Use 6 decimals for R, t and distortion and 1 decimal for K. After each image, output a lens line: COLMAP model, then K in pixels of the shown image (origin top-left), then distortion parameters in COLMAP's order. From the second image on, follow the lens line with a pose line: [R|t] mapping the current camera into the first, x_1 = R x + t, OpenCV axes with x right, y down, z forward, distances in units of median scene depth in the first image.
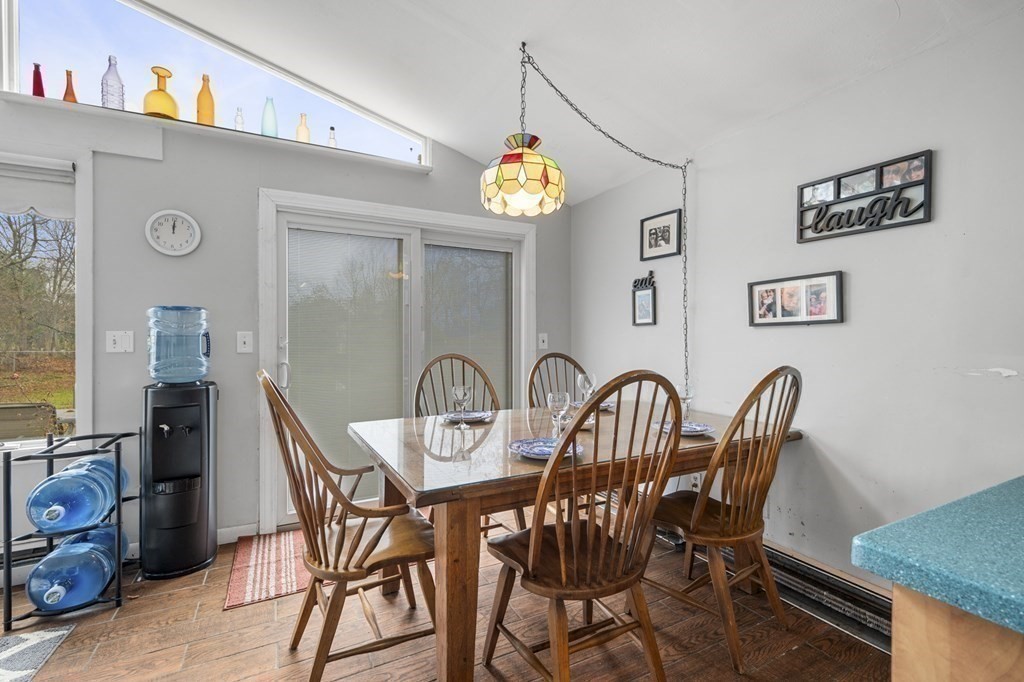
lens RADIAL K [[454.2, 0, 510.5], [0, 454.2, 338.7], [0, 0, 1]] dist [-0.000353, 0.000251]
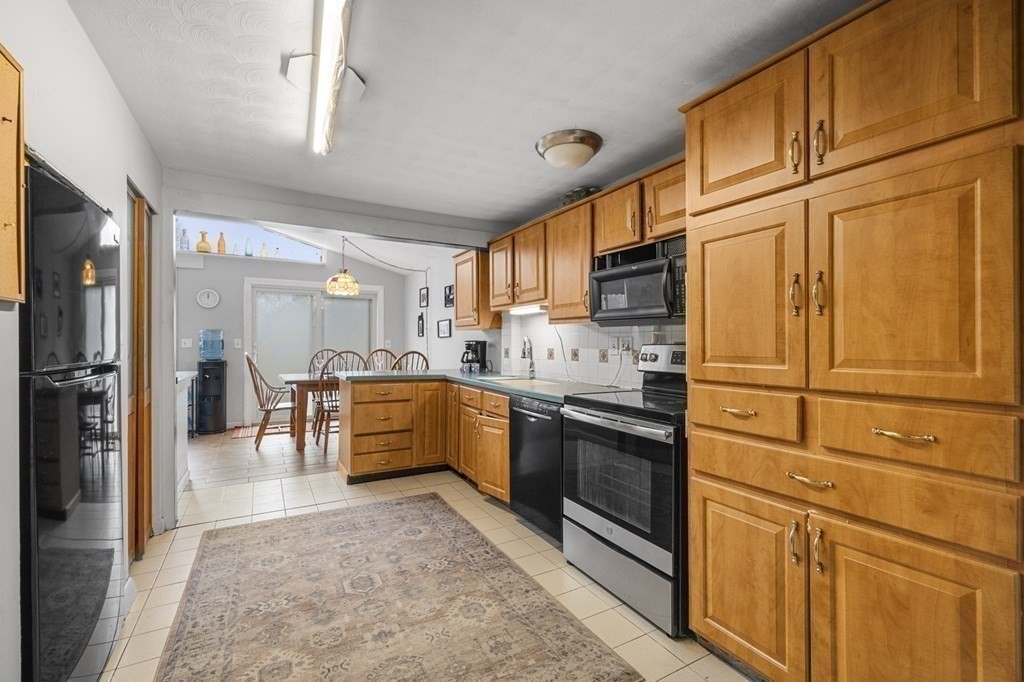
lens RADIAL K [[454.2, 0, 516.1], [0, 454.2, 344.2], [0, 0, 1]] dist [-0.000353, 0.000251]
pose [[0.999186, 0.002288, 0.040264, 0.843219], [-0.002259, 0.999997, -0.000761, 0.009665], [-0.040265, 0.000669, 0.999189, -1.562056]]
